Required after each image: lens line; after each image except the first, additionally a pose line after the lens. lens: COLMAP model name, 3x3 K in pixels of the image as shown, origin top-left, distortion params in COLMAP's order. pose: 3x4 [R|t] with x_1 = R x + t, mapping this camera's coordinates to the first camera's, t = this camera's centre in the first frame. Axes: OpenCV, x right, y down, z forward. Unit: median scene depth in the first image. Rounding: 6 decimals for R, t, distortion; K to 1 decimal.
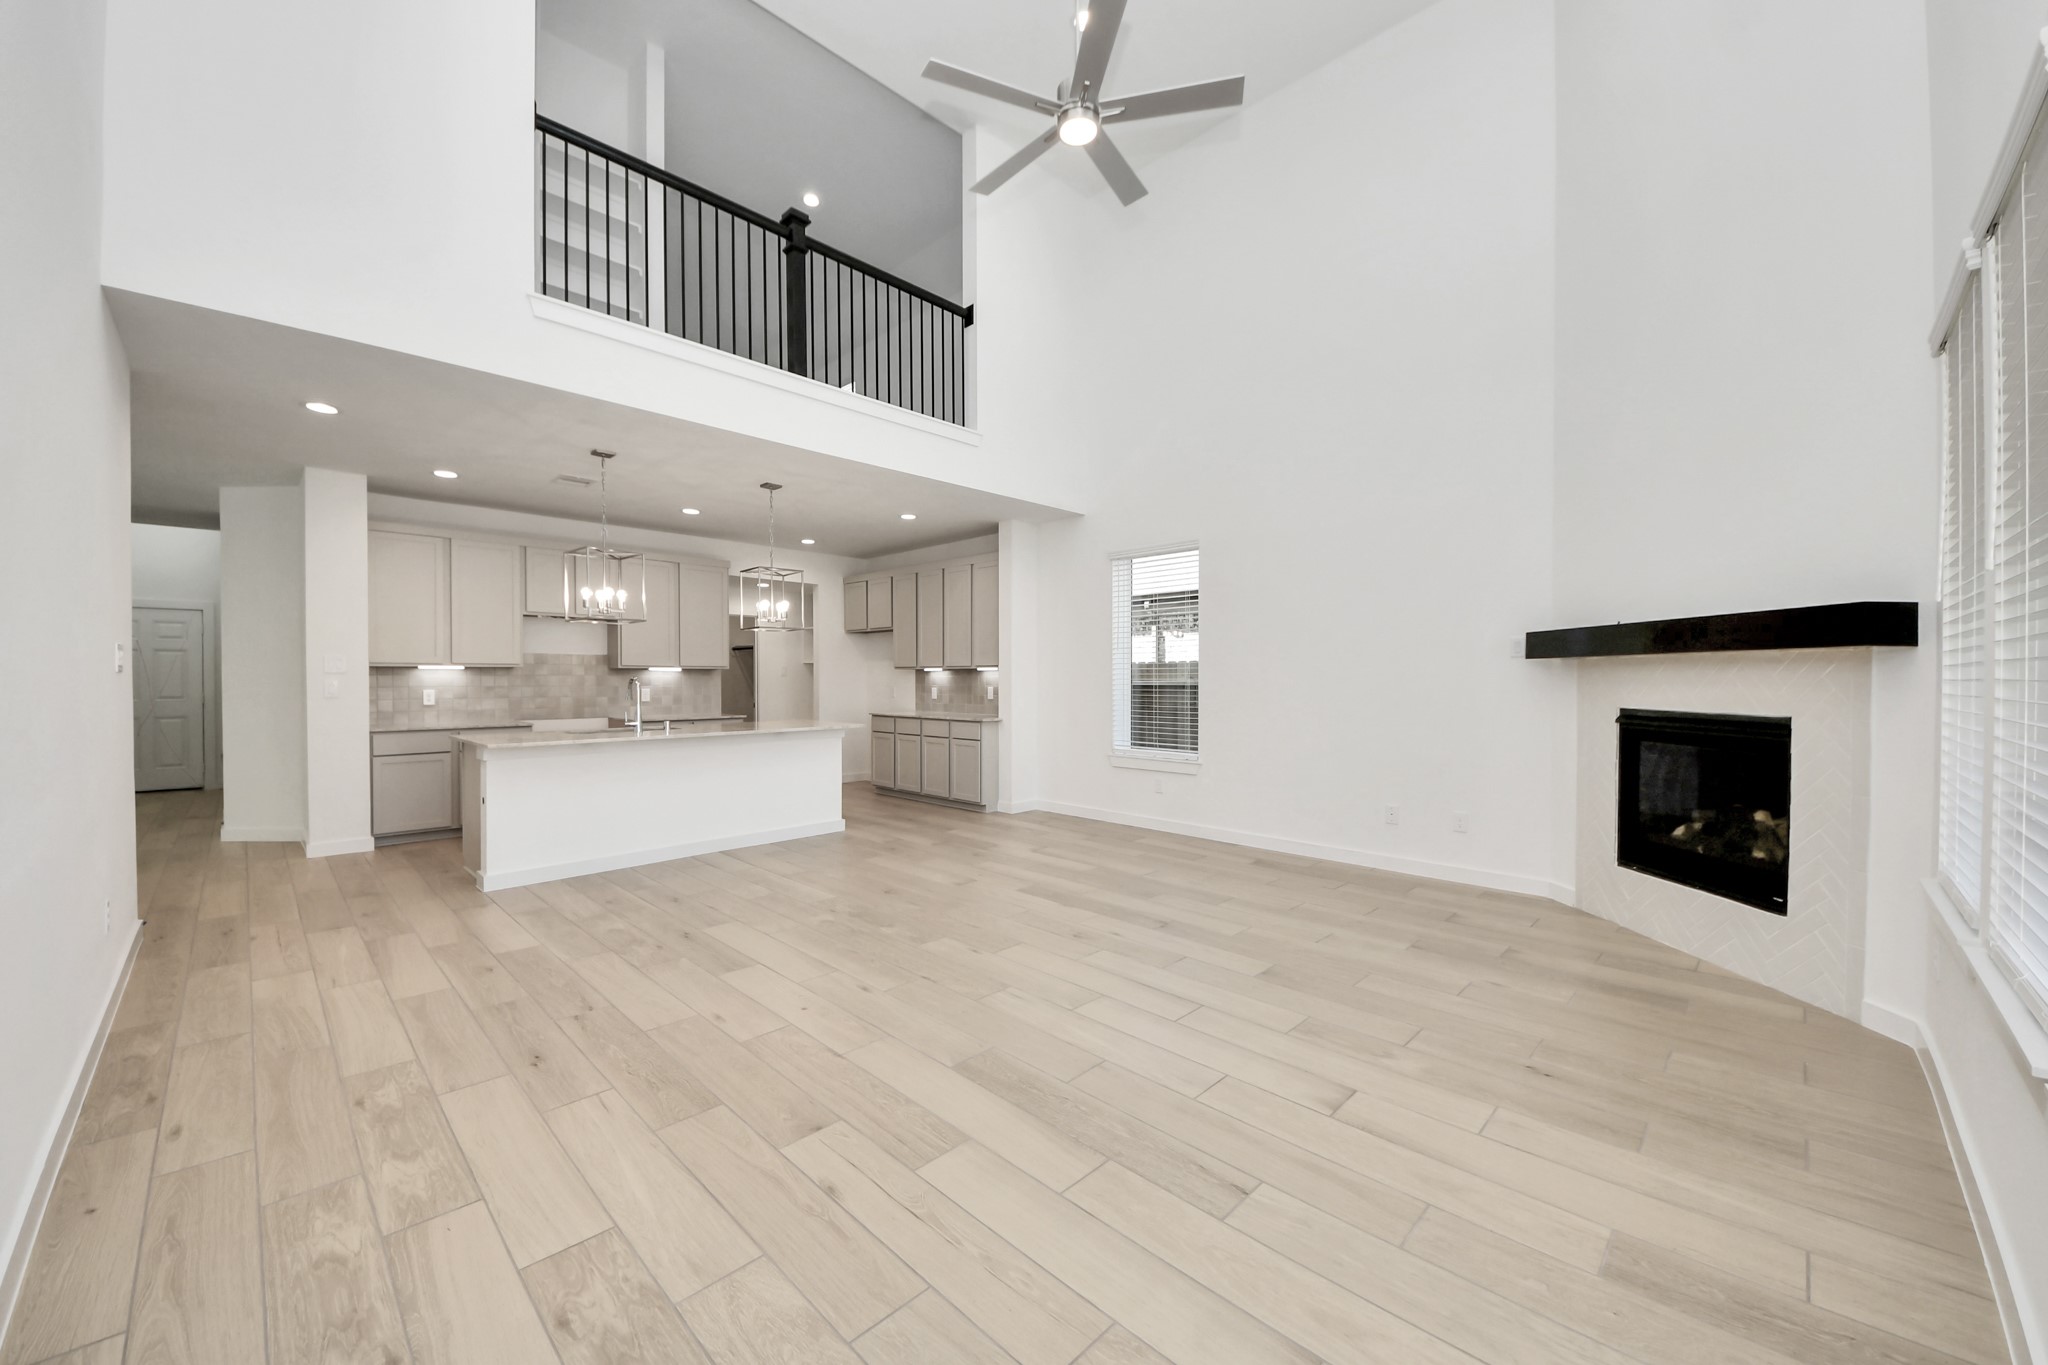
lens RADIAL K [[782.2, 0, 1024.0], [0, 782.2, 682.5], [0, 0, 1]] dist [0.045799, -0.000043]
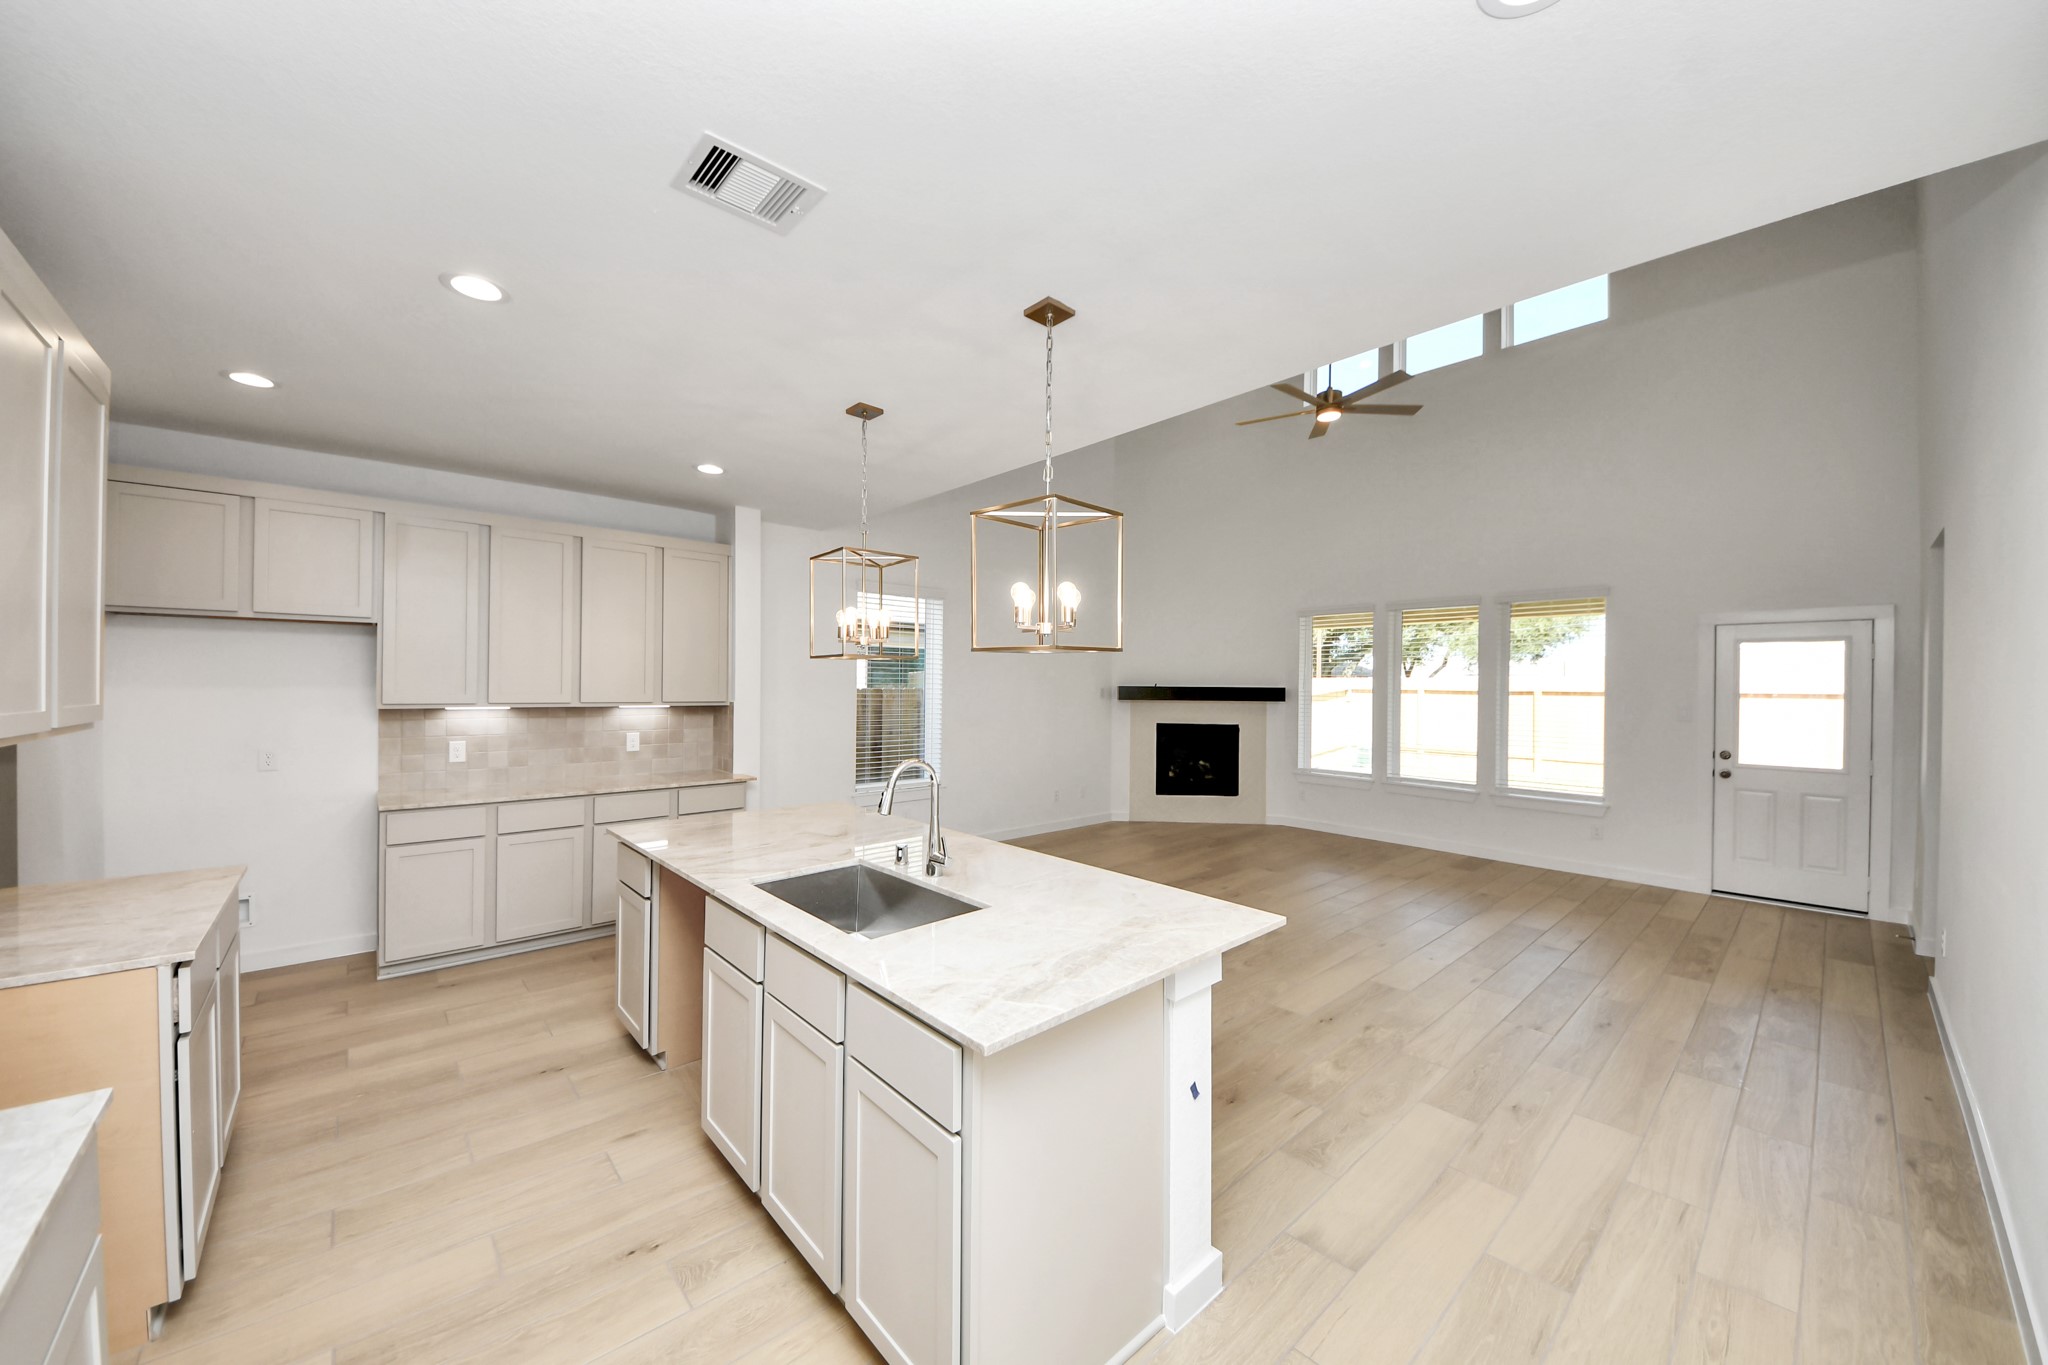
lens RADIAL K [[720.7, 0, 1012.9], [0, 720.7, 686.6], [0, 0, 1]] dist [0.007650, -0.000296]
pose [[0.059778, -0.000403, 0.998212, -0.694811], [-0.003506, 0.999994, 0.000614, -0.038304], [-0.998206, -0.003537, 0.059776, 0.707009]]
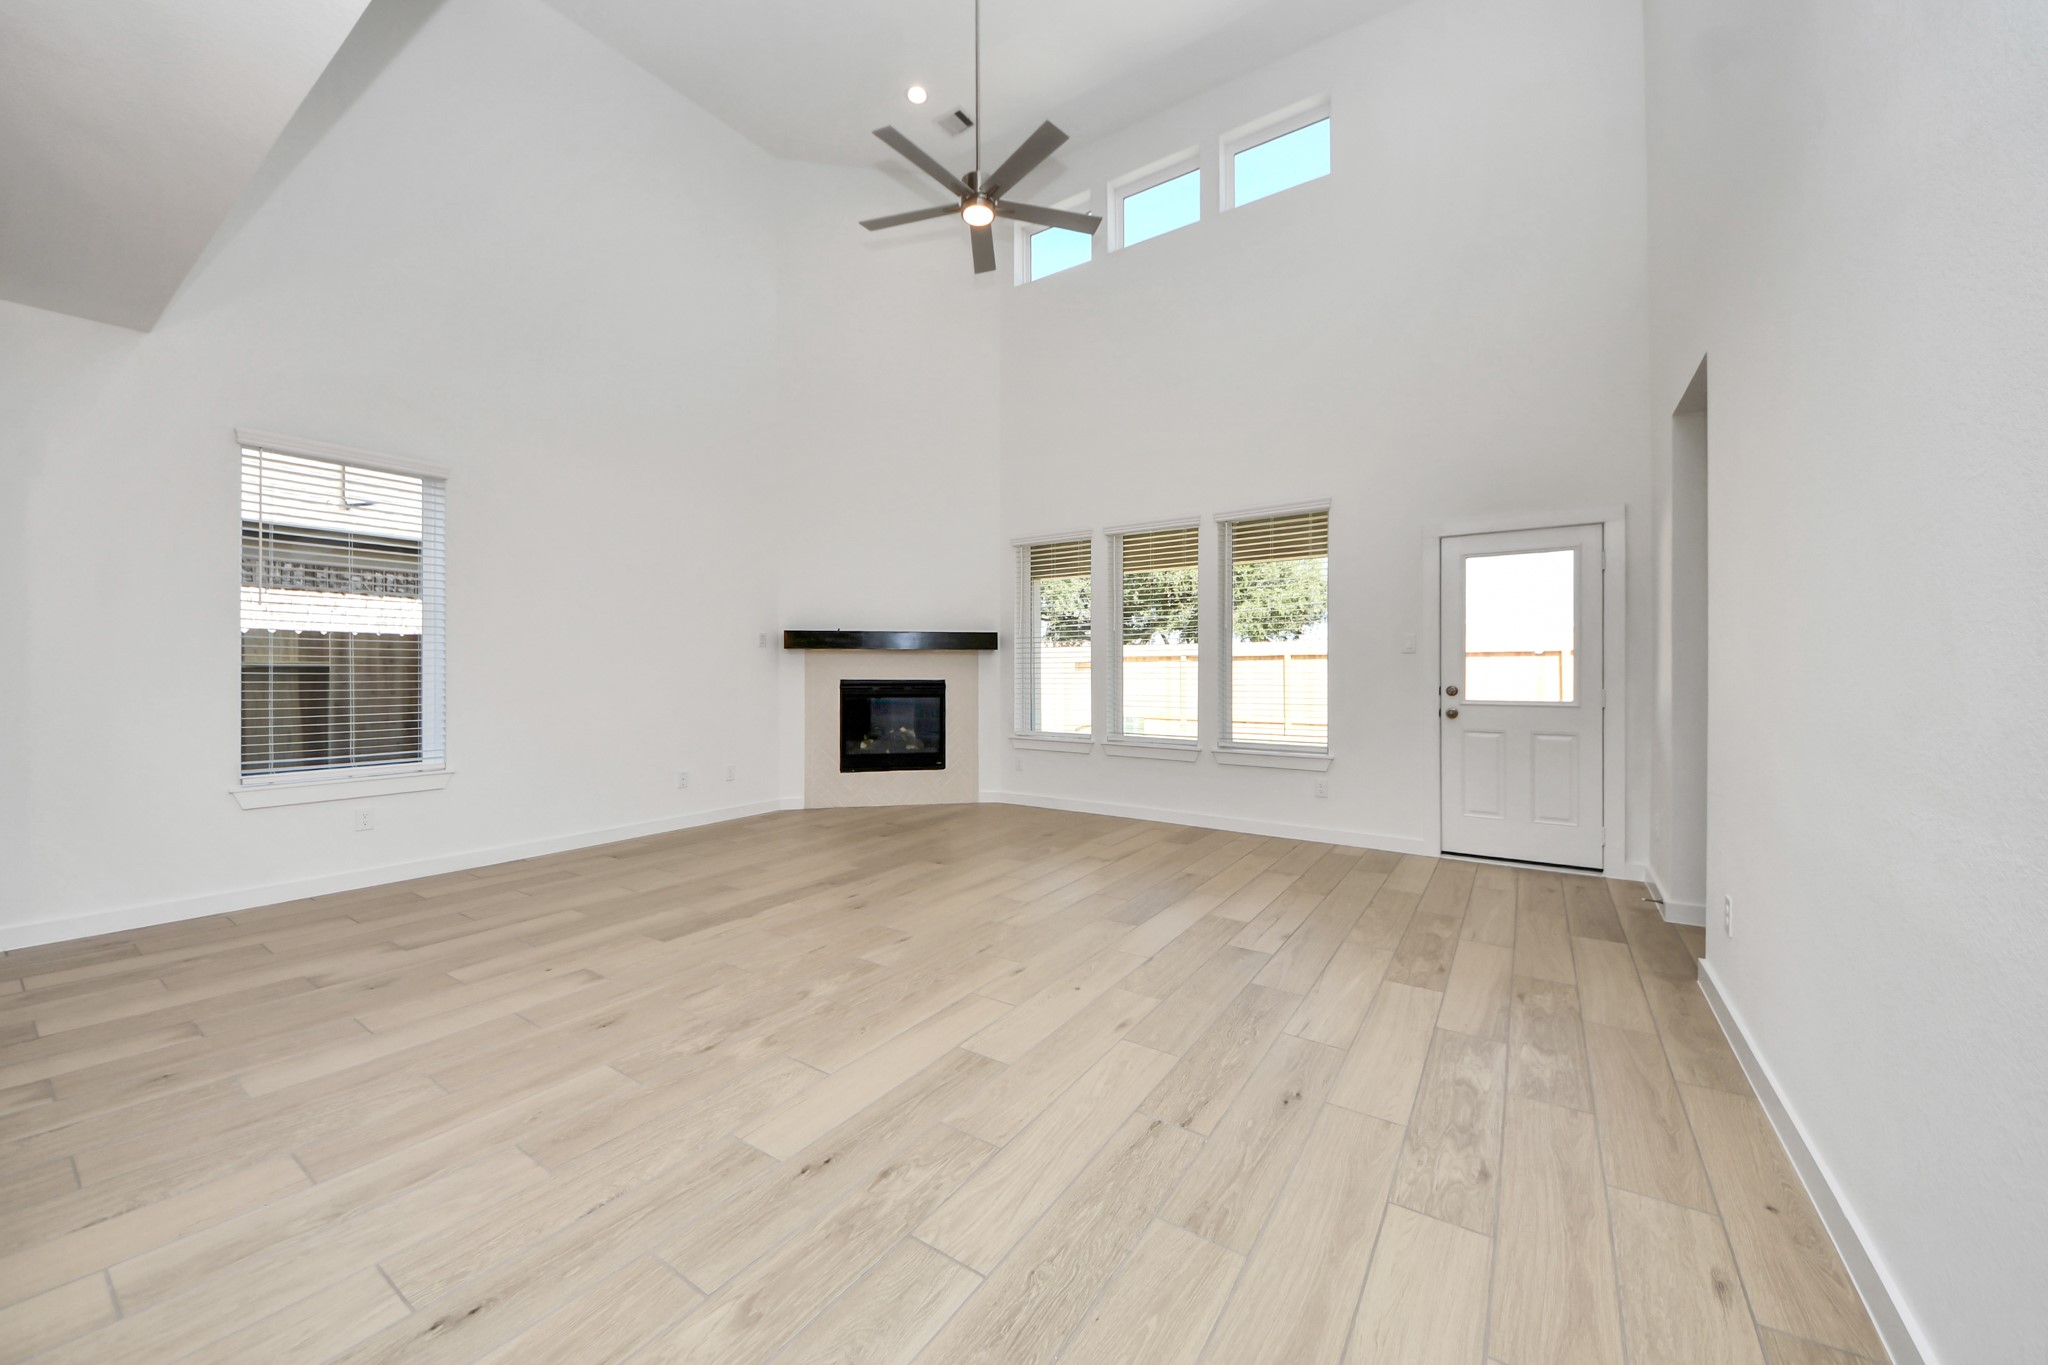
lens RADIAL K [[742.6, 0, 977.9], [0, 742.6, 675.0], [0, 0, 1]] dist [0.057023, -0.000023]
pose [[-0.158123, -0.001686, 0.987418, -0.489483], [0.011983, 0.999922, 0.003626, 0.009758], [-0.987347, 0.012406, -0.158091, 0.528603]]
